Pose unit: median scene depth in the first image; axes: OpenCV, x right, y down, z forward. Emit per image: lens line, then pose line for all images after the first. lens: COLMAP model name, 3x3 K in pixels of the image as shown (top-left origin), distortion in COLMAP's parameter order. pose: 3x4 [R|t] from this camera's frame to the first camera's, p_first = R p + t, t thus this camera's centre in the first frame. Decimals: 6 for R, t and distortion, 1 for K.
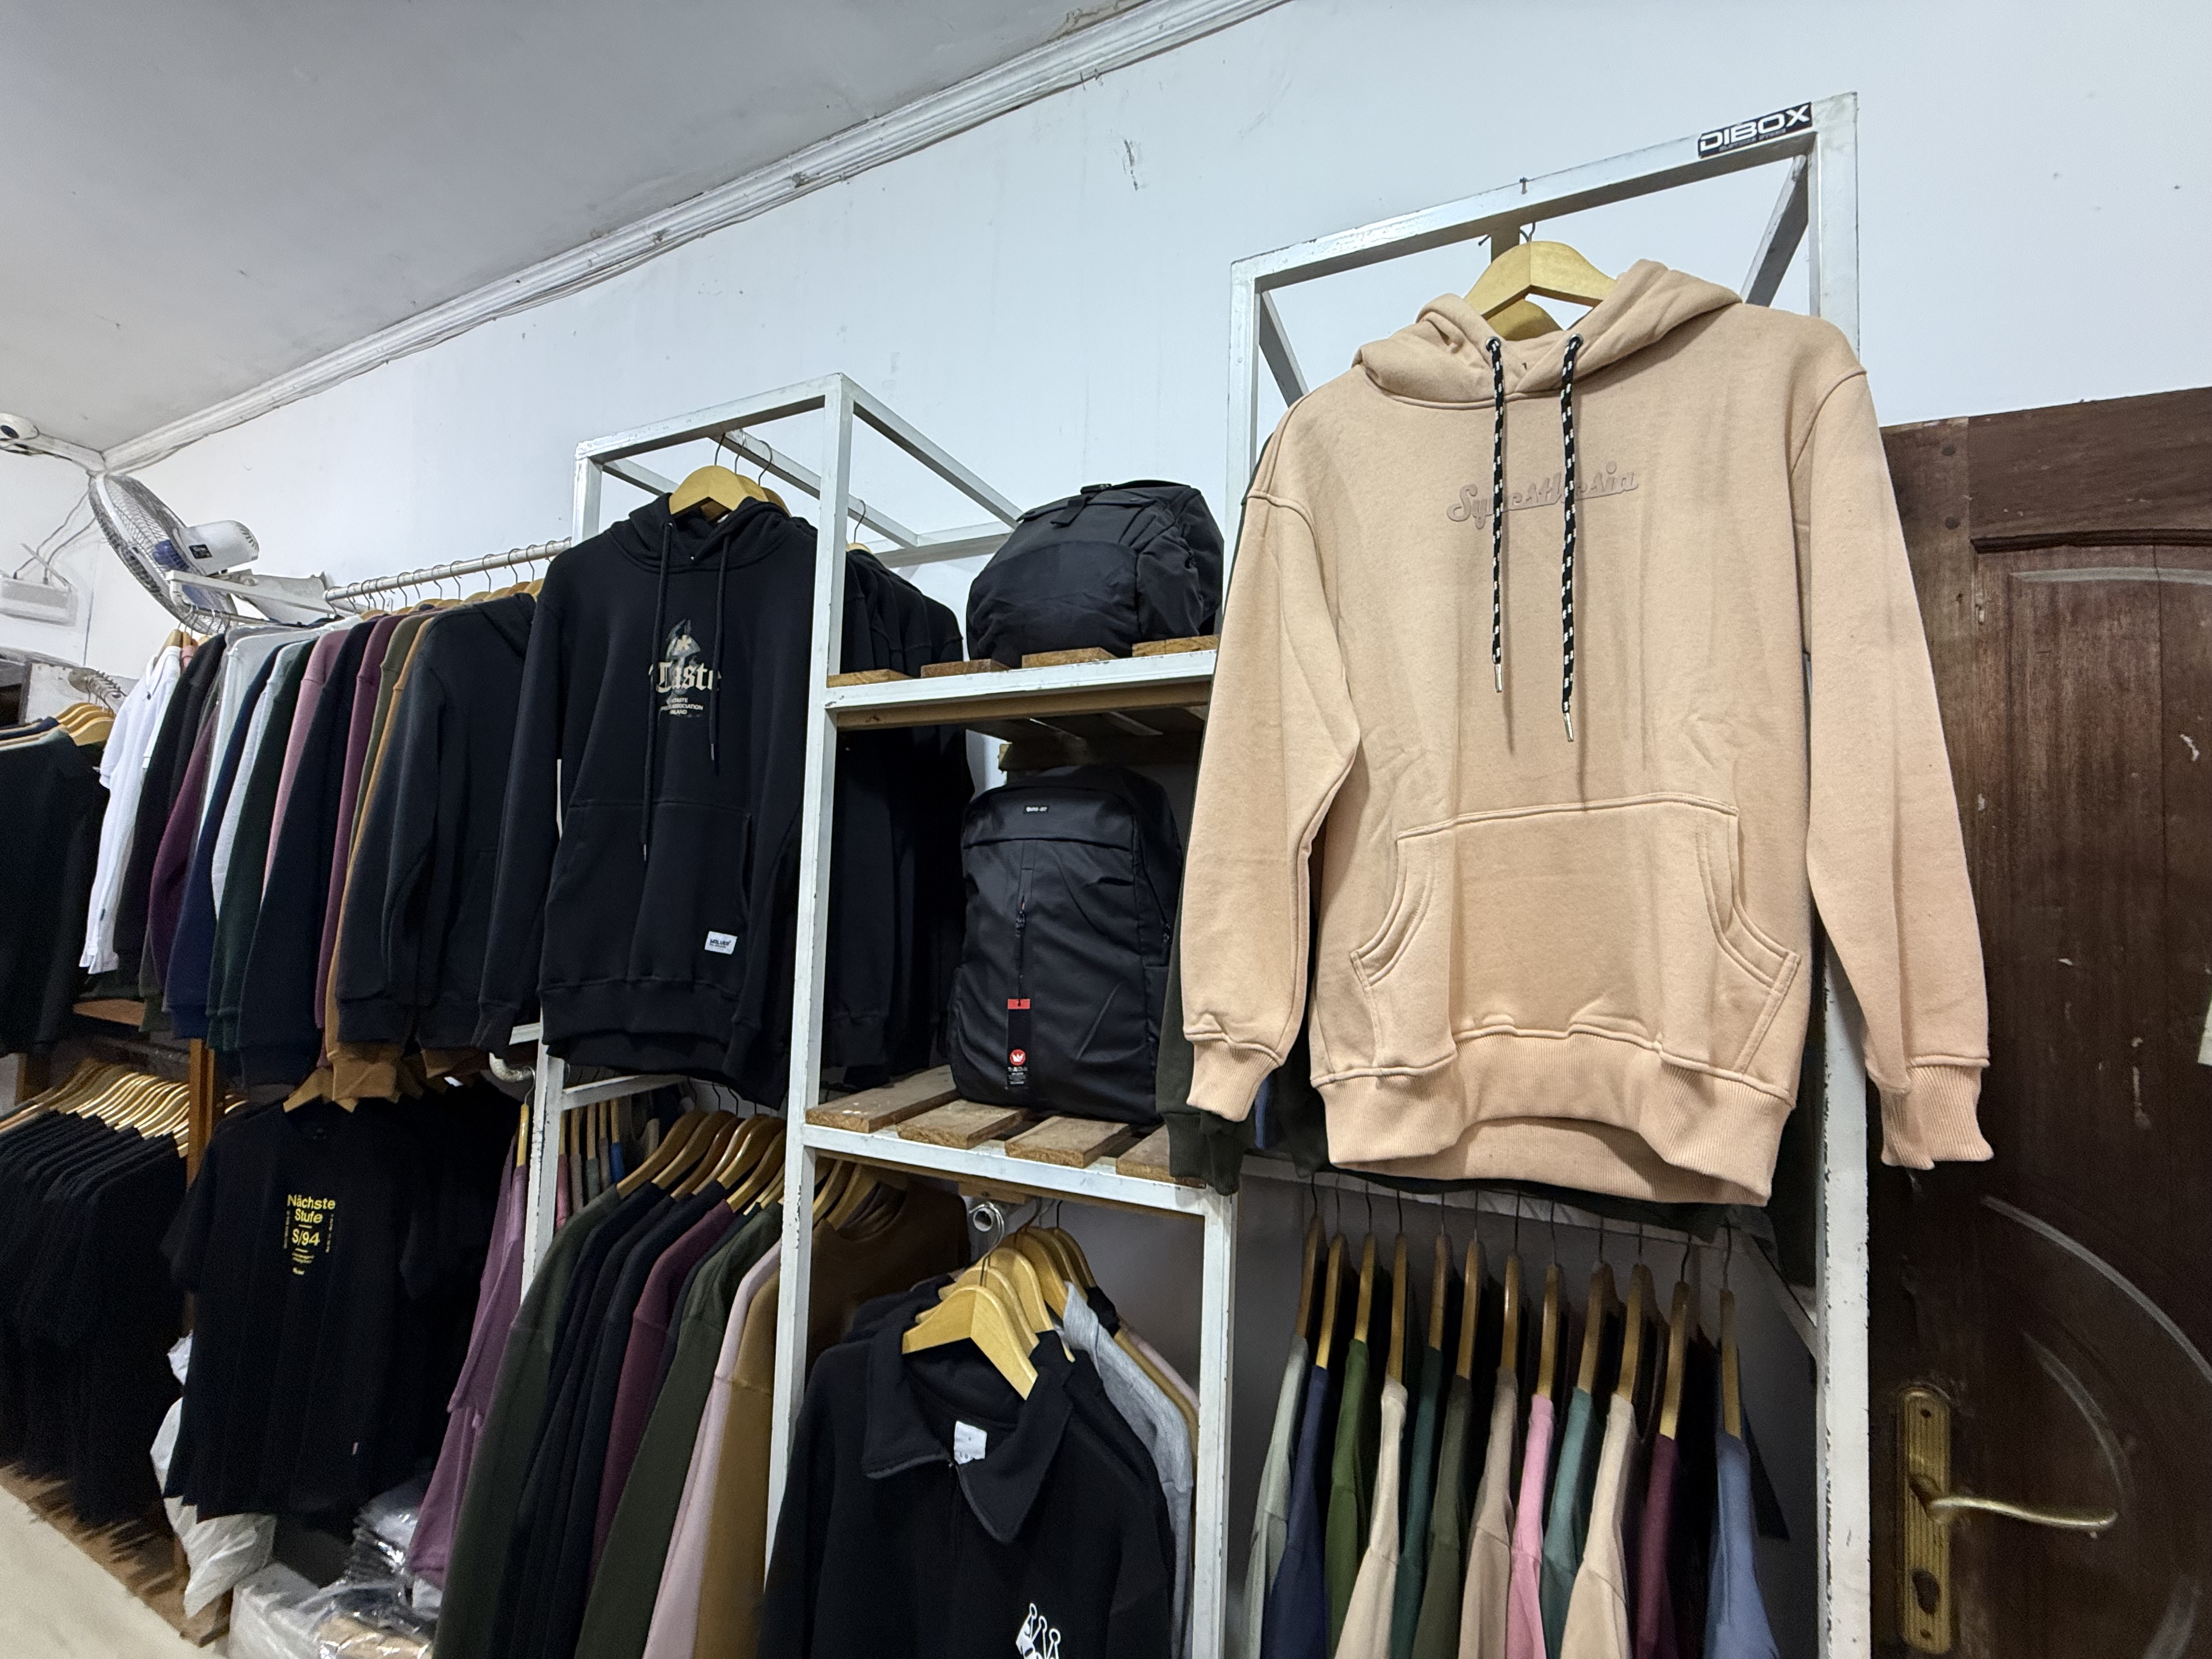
lens RADIAL K [[876.9, 0, 1106.0], [0, 876.9, 829.5], [0, 0, 1]] dist [0.001755, -0.000653]
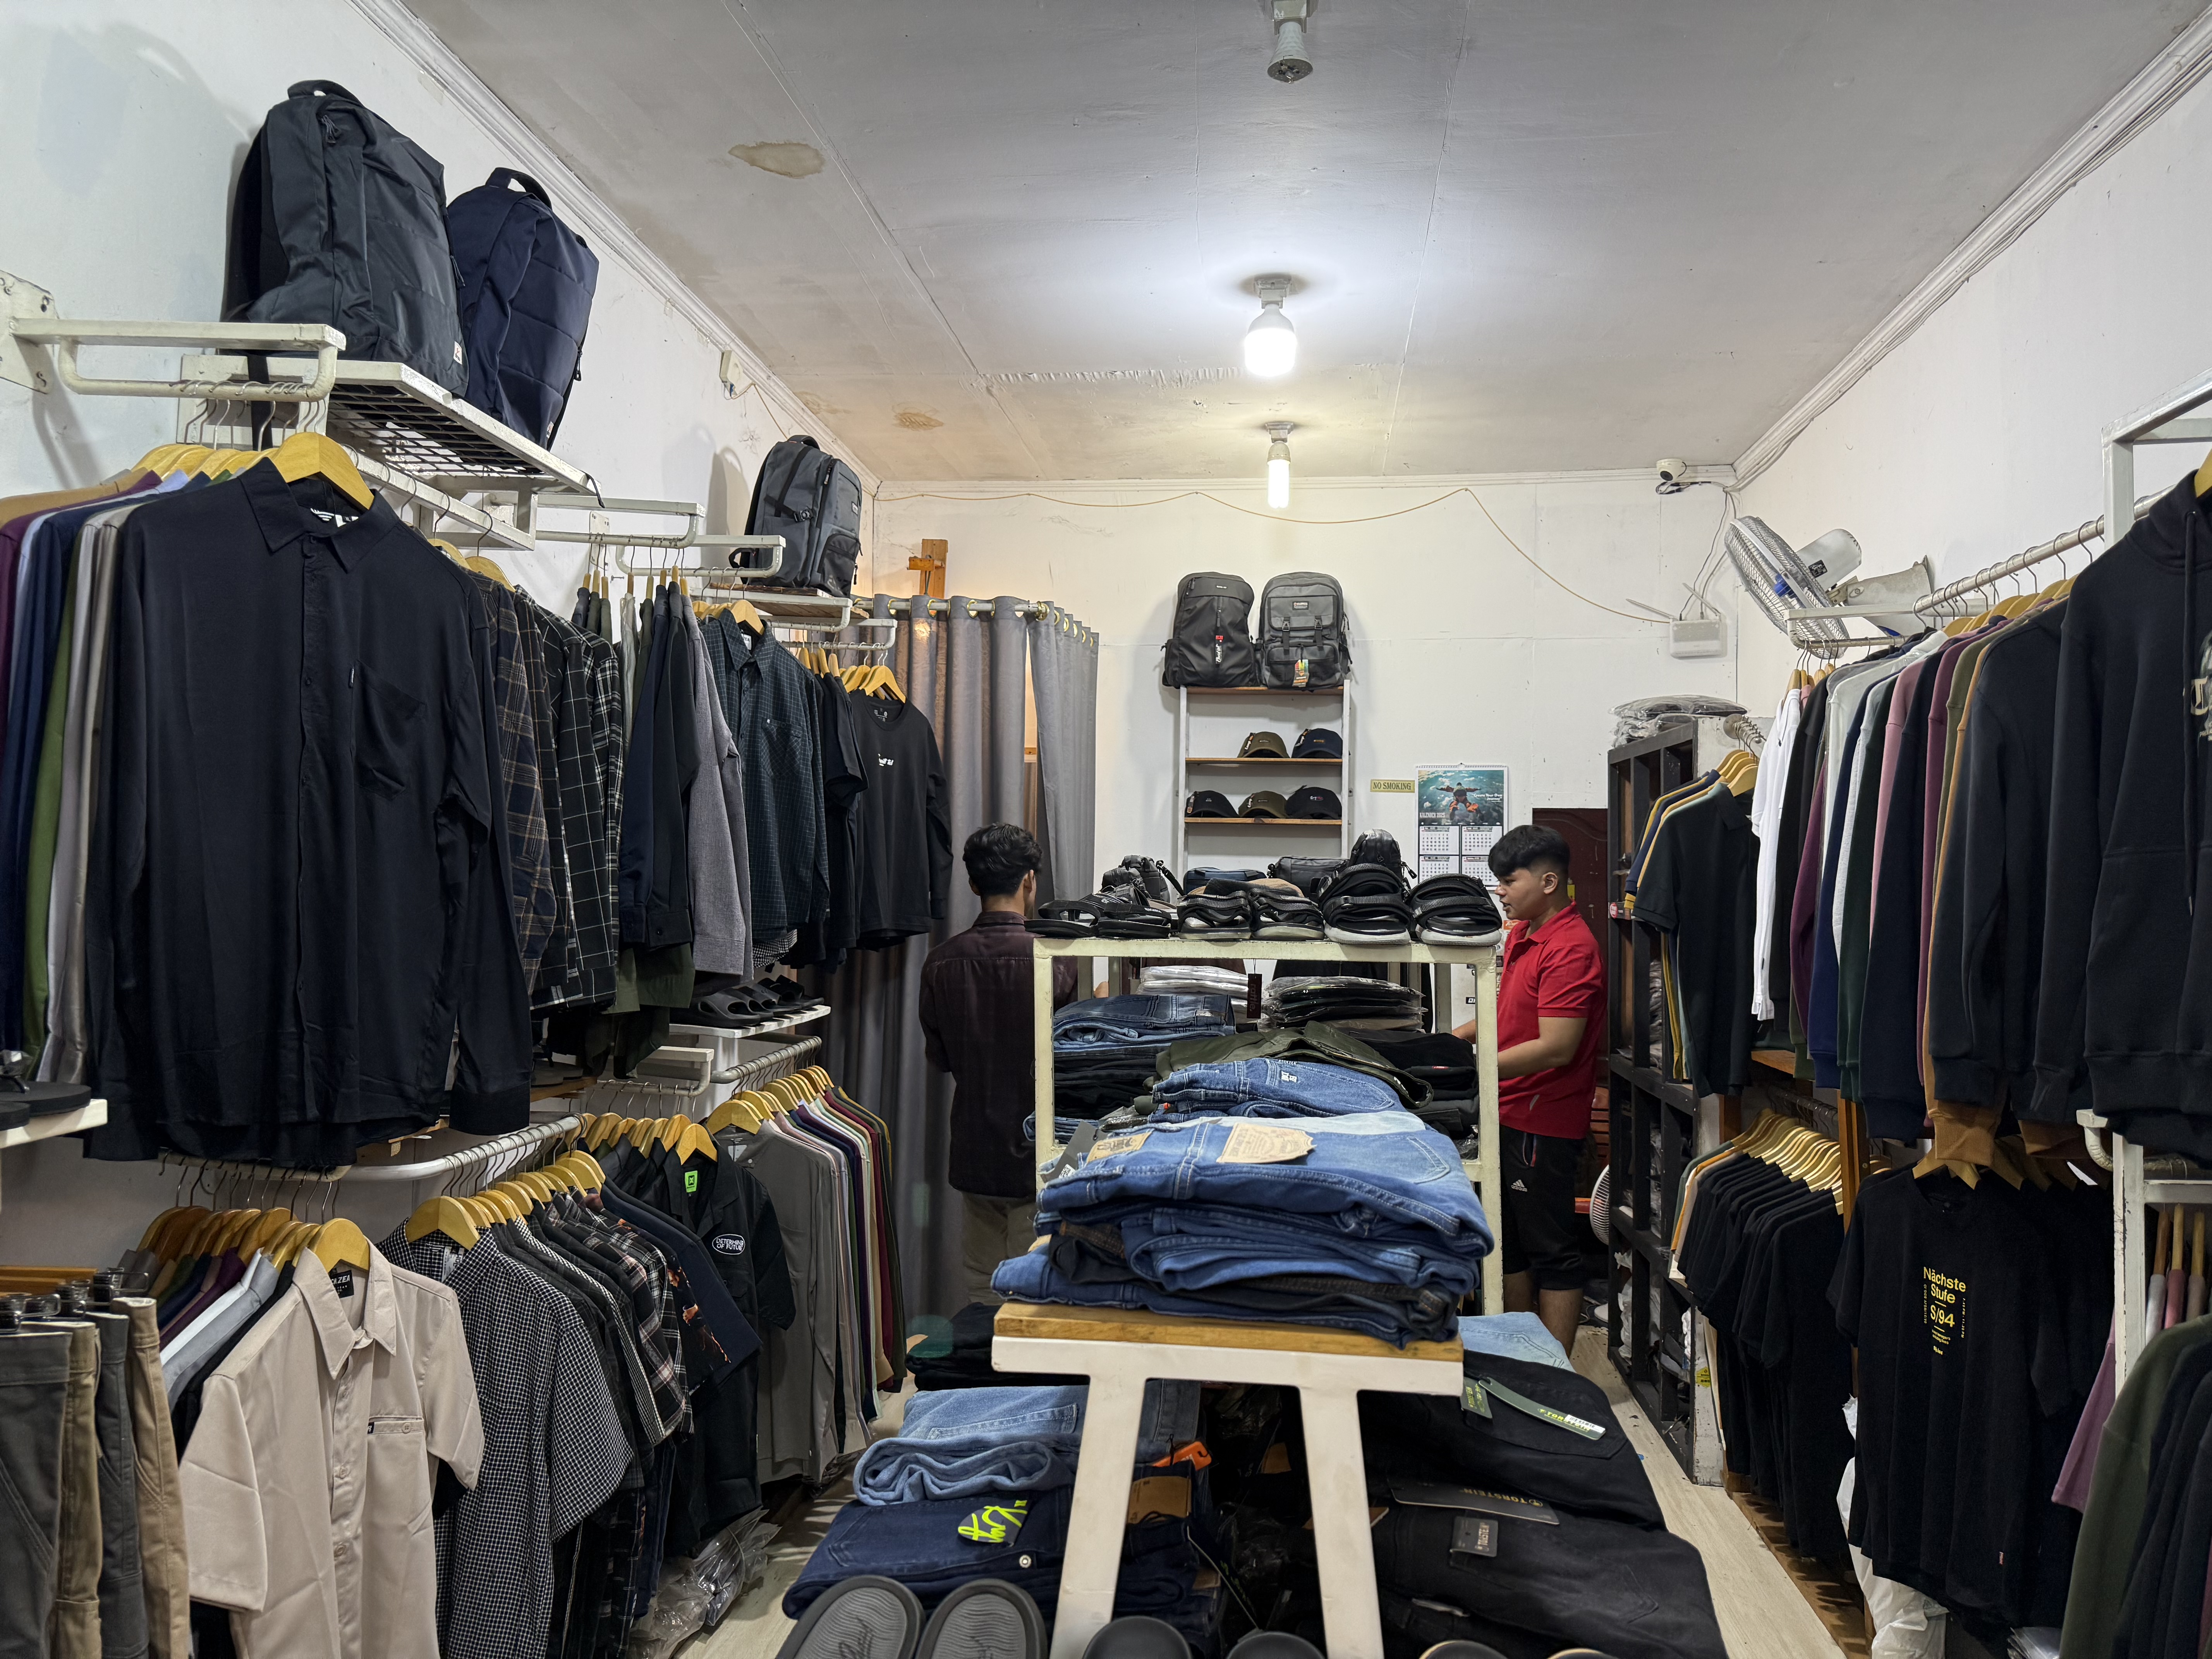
lens RADIAL K [[1550.6, 0, 1106.0], [0, 1550.6, 829.5], [0, 0, 1]] dist [0.043136, -0.049633]
pose [[0.306084, -0.056857, -0.950305, 0.538685], [0.059455, 0.997408, -0.040526, -0.044021], [0.950146, -0.044096, 0.308672, -0.421084]]
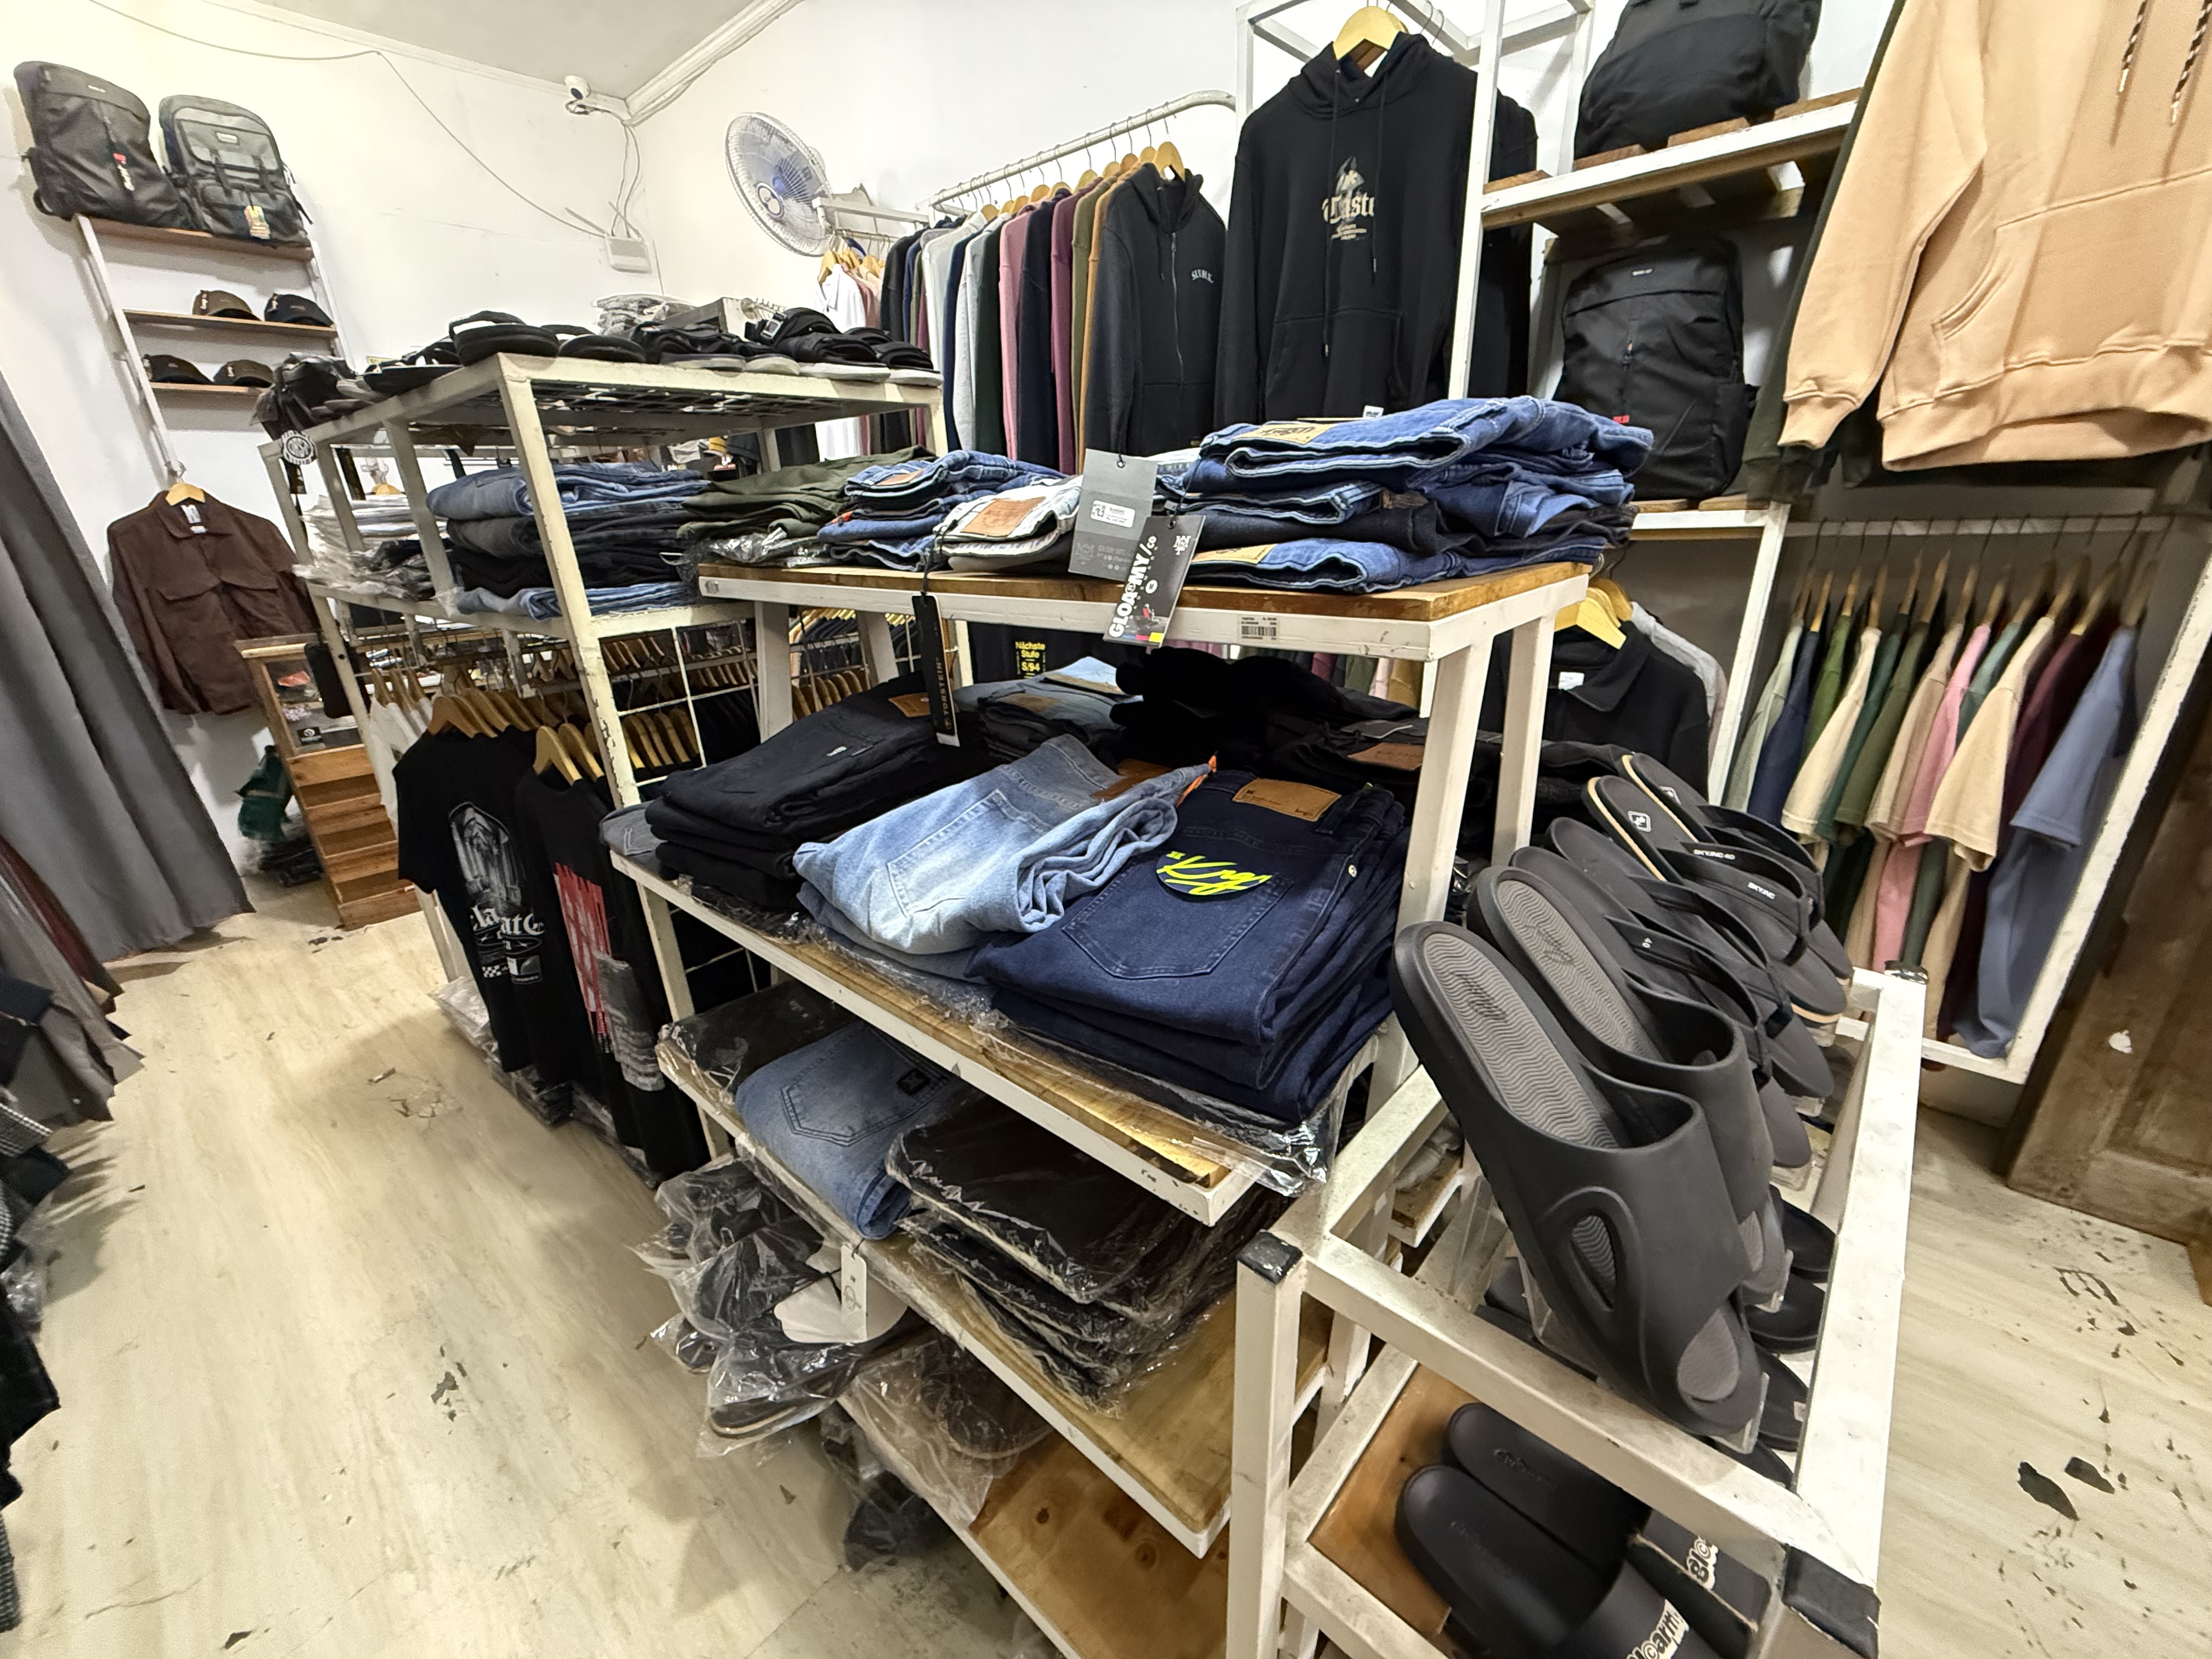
lens RADIAL K [[876.9, 0, 1106.0], [0, 876.9, 829.5], [0, 0, 1]] dist [0.001755, -0.000653]
pose [[0.956818, 0.034558, -0.288626, -0.373822], [0.089168, 0.910148, 0.404574, 0.115469], [0.276674, -0.412840, 0.867764, -0.658952]]
